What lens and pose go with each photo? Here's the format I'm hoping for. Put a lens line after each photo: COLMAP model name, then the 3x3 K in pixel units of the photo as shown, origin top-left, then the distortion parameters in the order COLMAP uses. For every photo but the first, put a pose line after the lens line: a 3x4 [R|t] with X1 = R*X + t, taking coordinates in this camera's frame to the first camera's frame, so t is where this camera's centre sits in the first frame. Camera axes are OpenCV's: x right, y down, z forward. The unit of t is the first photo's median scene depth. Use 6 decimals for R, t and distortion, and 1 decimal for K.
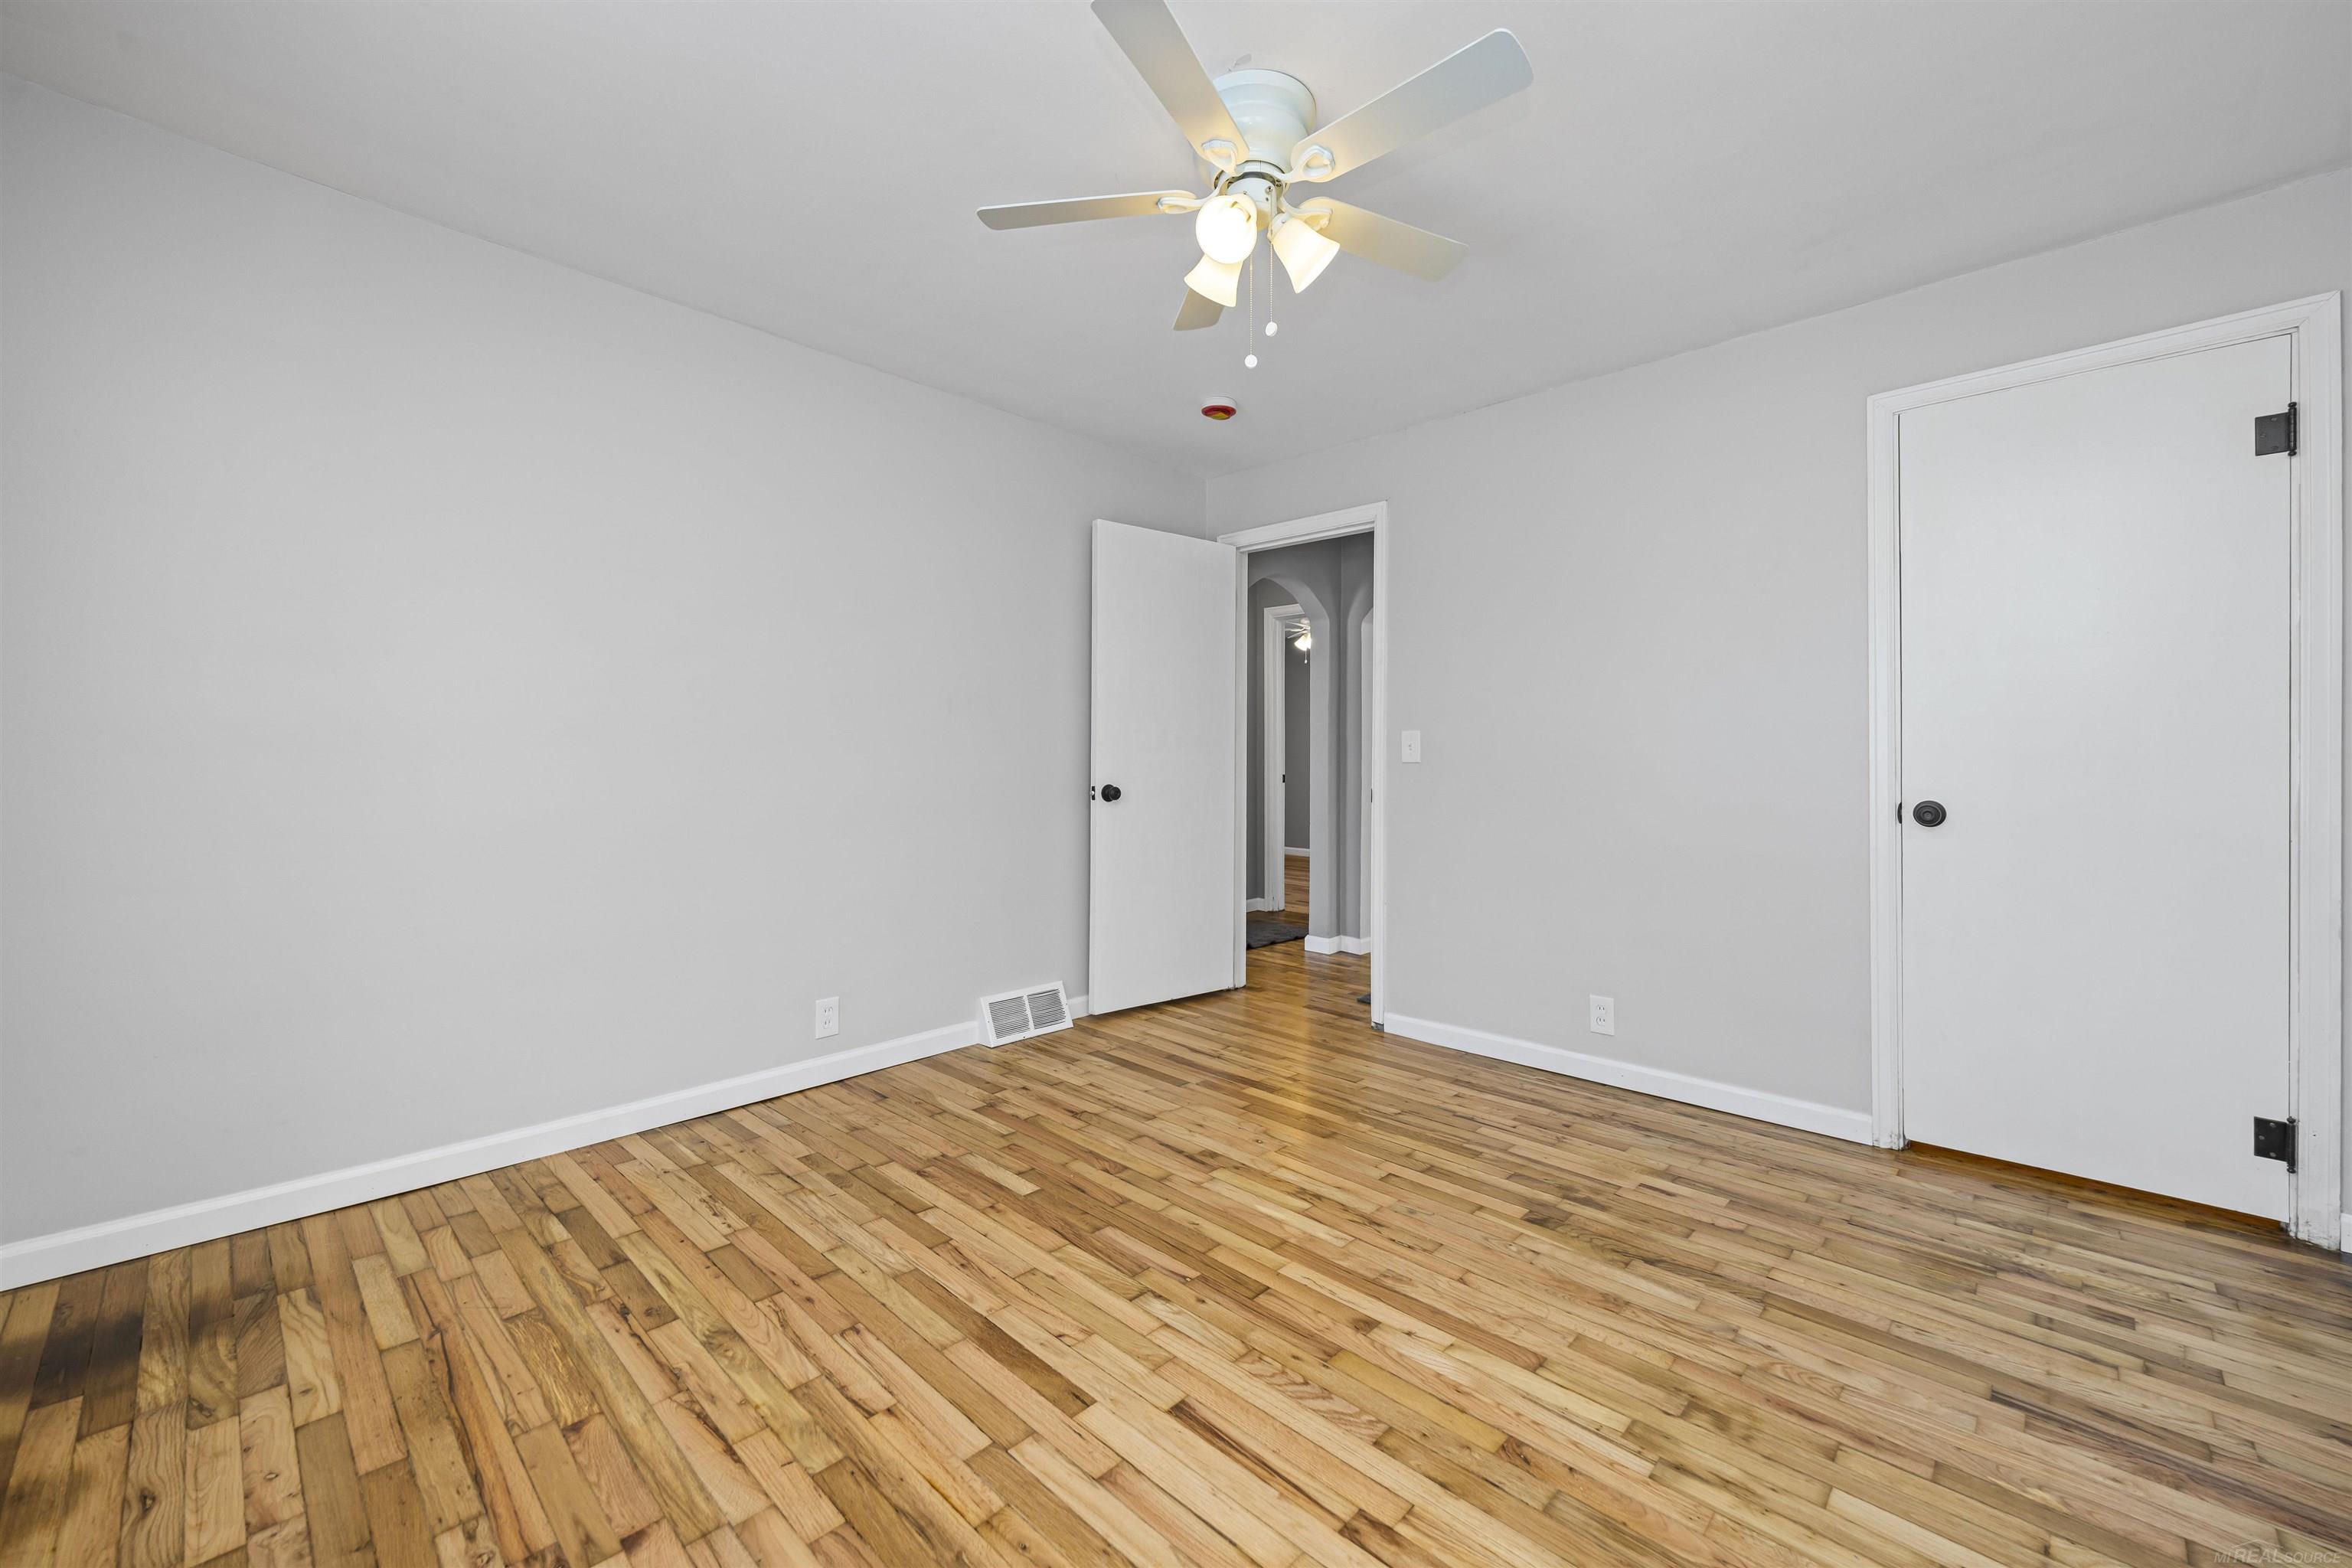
lens RADIAL K [[934.7, 0, 1177.5], [0, 934.7, 759.4], [0, 0, 1]] dist [-0.002248, -0.000003]
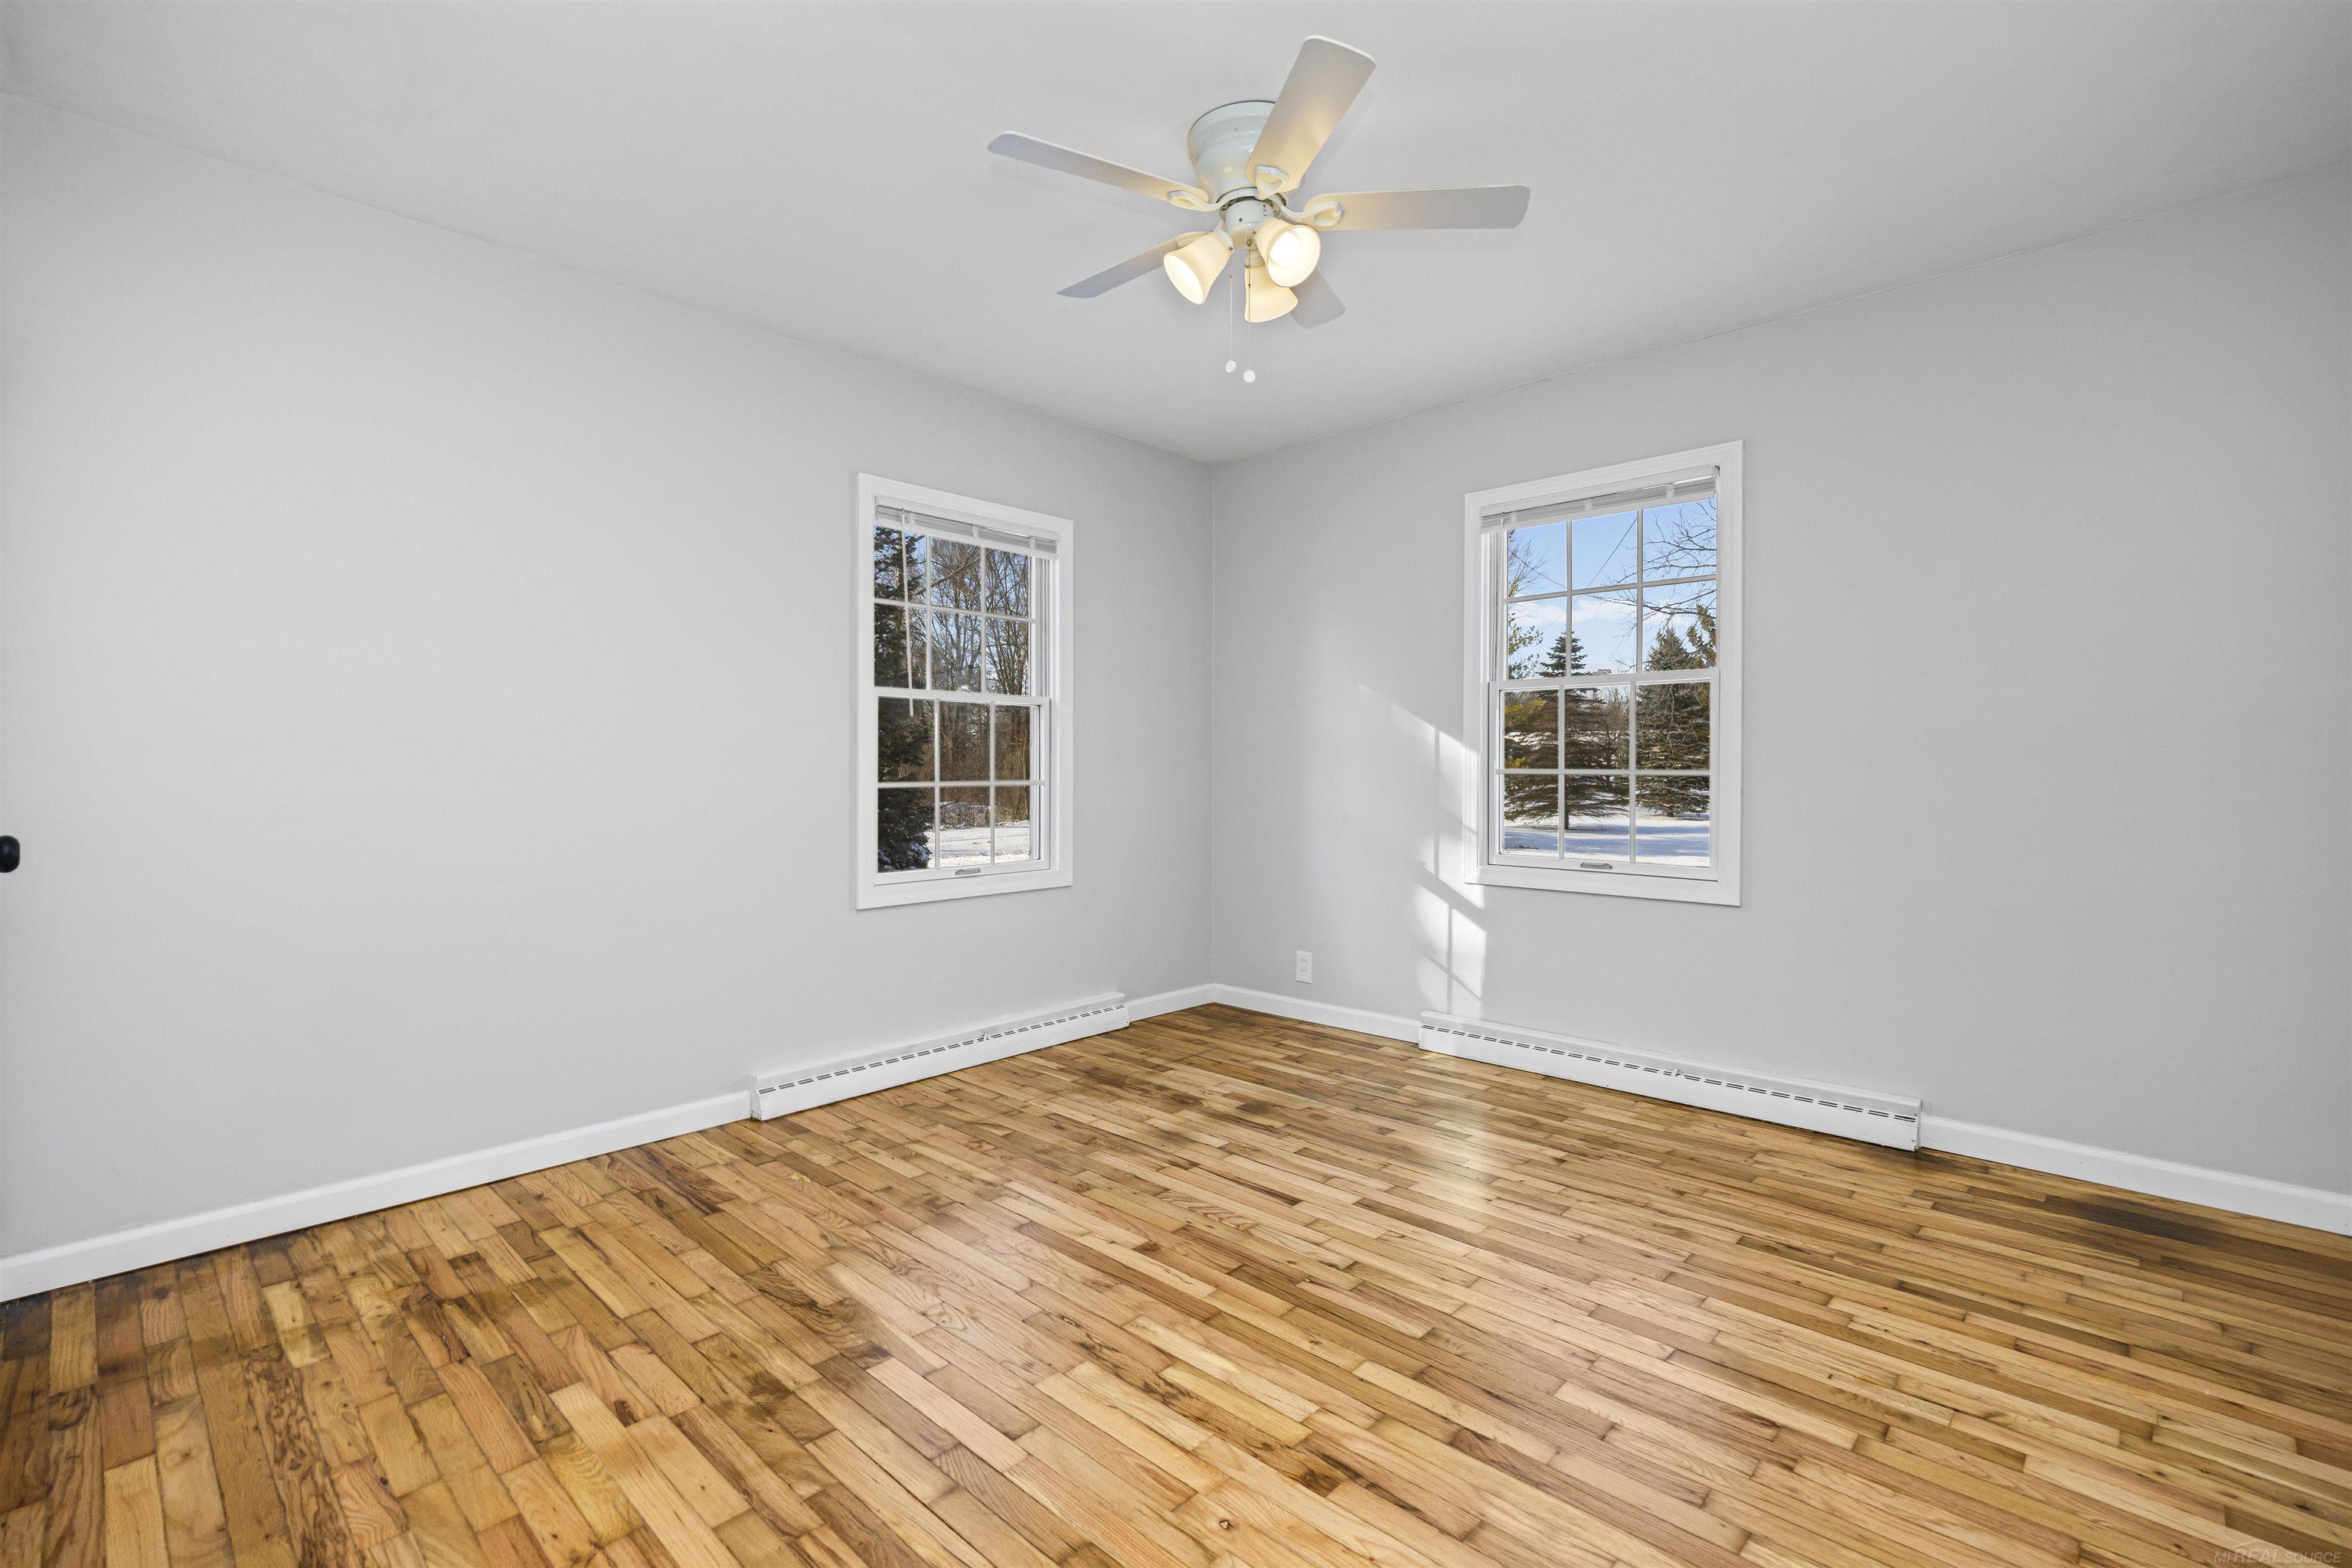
lens RADIAL K [[1055.8, 0, 1175.6], [0, 1055.8, 771.7], [0, 0, 1]] dist [-0.000738, -0.000125]
pose [[-0.999950, -0.006257, -0.007789, 0.163323], [-0.006340, 0.999923, 0.010680, 0.000471], [0.007721, 0.010728, -0.999913, 2.101190]]
